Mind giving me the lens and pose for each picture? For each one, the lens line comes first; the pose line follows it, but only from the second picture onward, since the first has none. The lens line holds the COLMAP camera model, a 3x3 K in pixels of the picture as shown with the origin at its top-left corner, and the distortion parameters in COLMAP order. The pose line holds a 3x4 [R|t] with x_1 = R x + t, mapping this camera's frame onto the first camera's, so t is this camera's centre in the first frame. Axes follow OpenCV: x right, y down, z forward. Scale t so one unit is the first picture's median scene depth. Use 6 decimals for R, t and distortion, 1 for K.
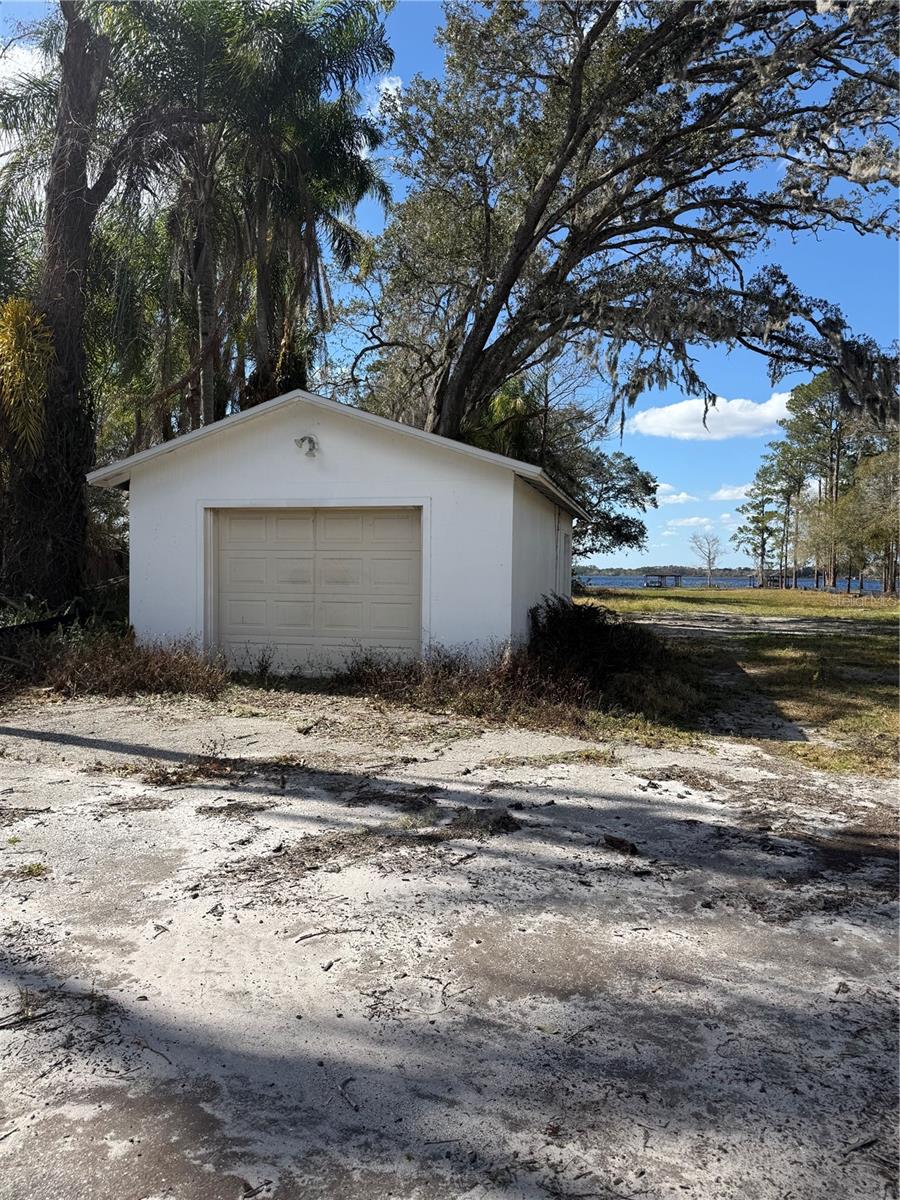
lens RADIAL K [[814.8, 0, 450.0], [0, 814.8, 600.0], [0, 0, 1]] dist [0.129291, -0.235132]
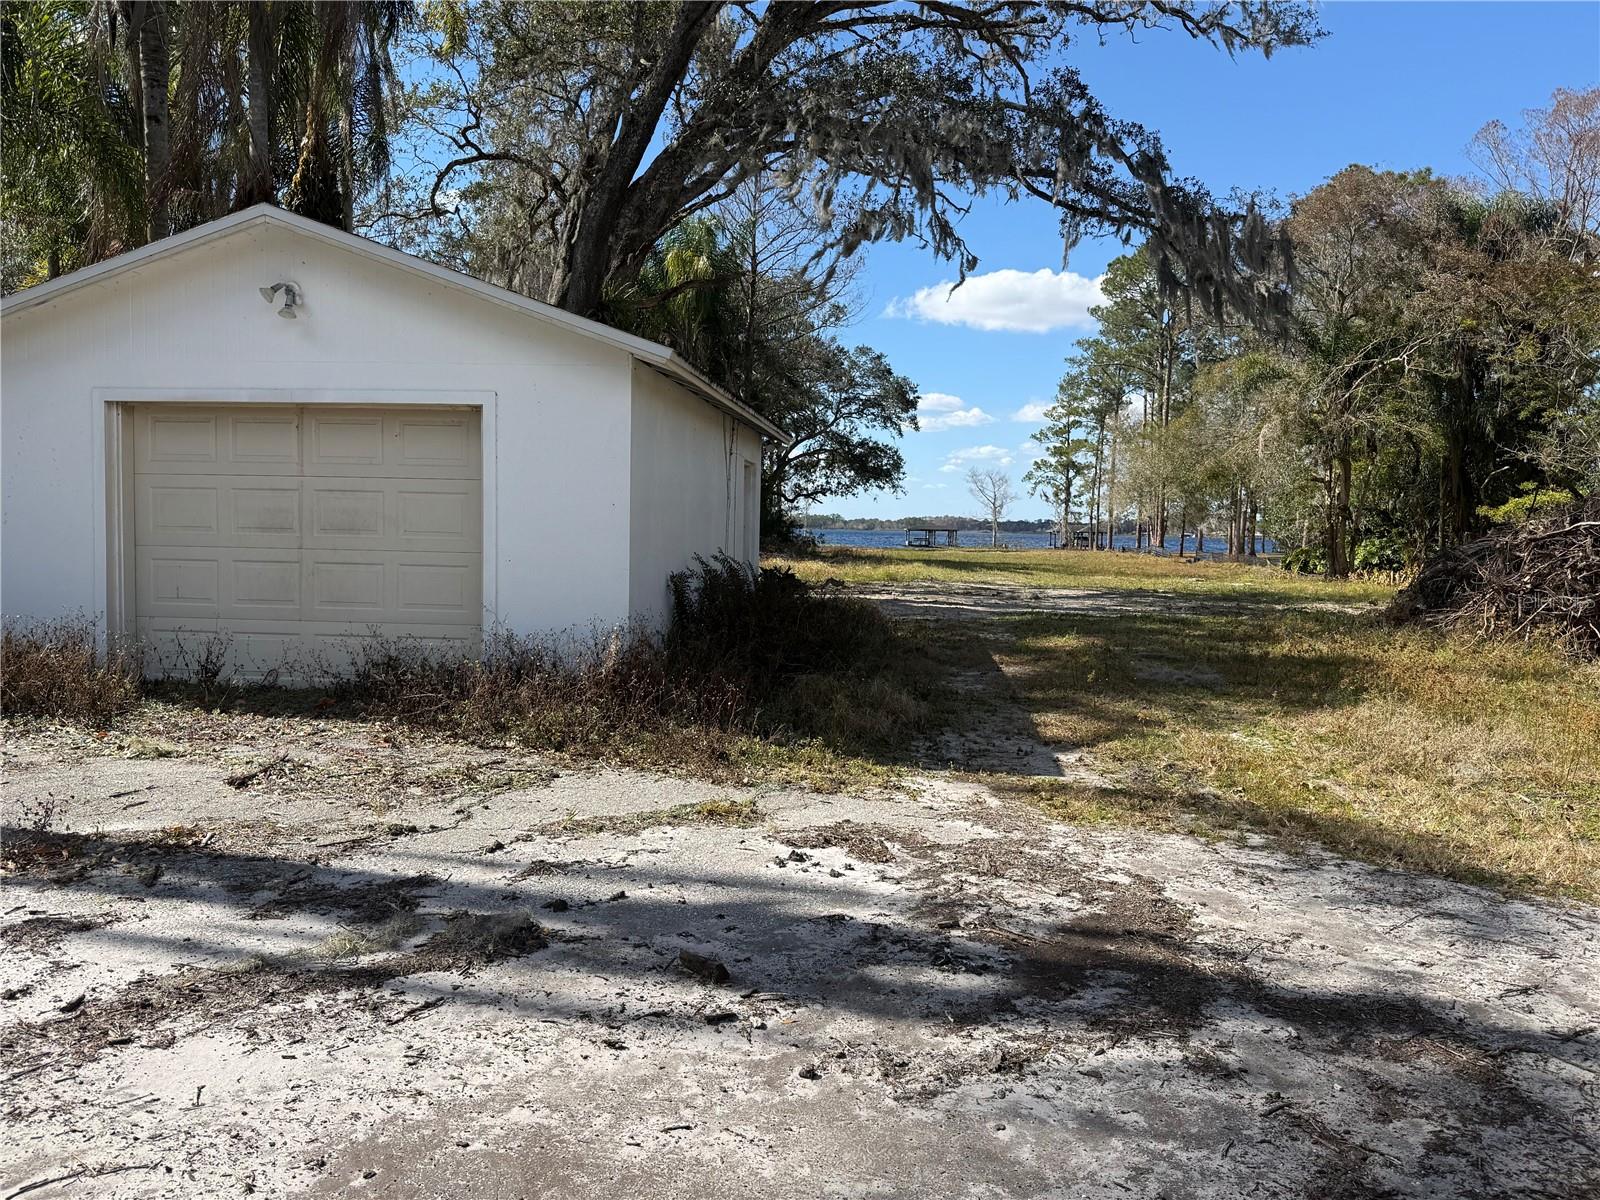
lens RADIAL K [[1221.5, 0, 800.0], [0, 1221.5, 600.0], [0, 0, 1]] dist [0.109859, -0.188866]
pose [[0.989055, 0.000526, 0.147543, 0.067096], [-0.004835, 0.999572, 0.028851, 0.002051], [-0.147465, -0.029248, 0.988635, 0.053636]]
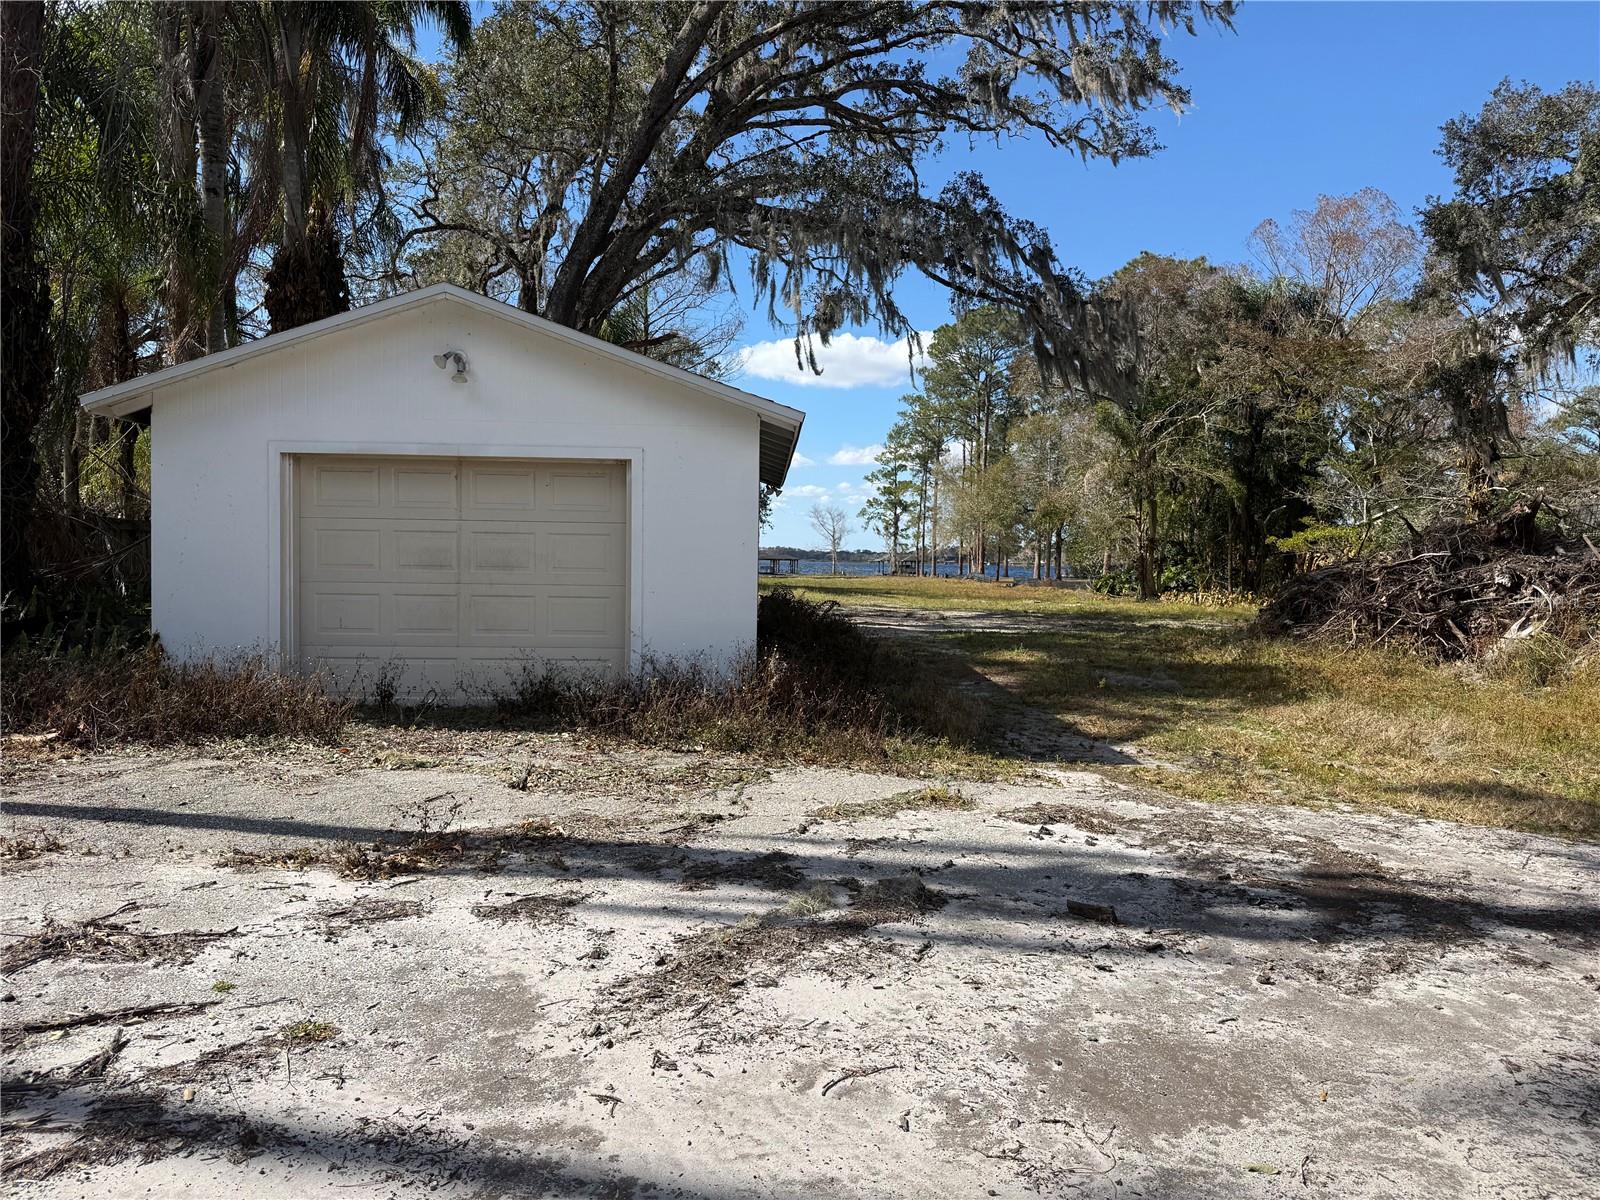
lens RADIAL K [[1086.4, 0, 800.0], [0, 1086.4, 600.0], [0, 0, 1]] dist [0.129291, -0.235132]
pose [[0.962706, -0.005865, 0.270485, -0.152525], [0.003749, 0.999958, 0.008336, -0.000716], [-0.270523, -0.007011, 0.962688, 0.045102]]
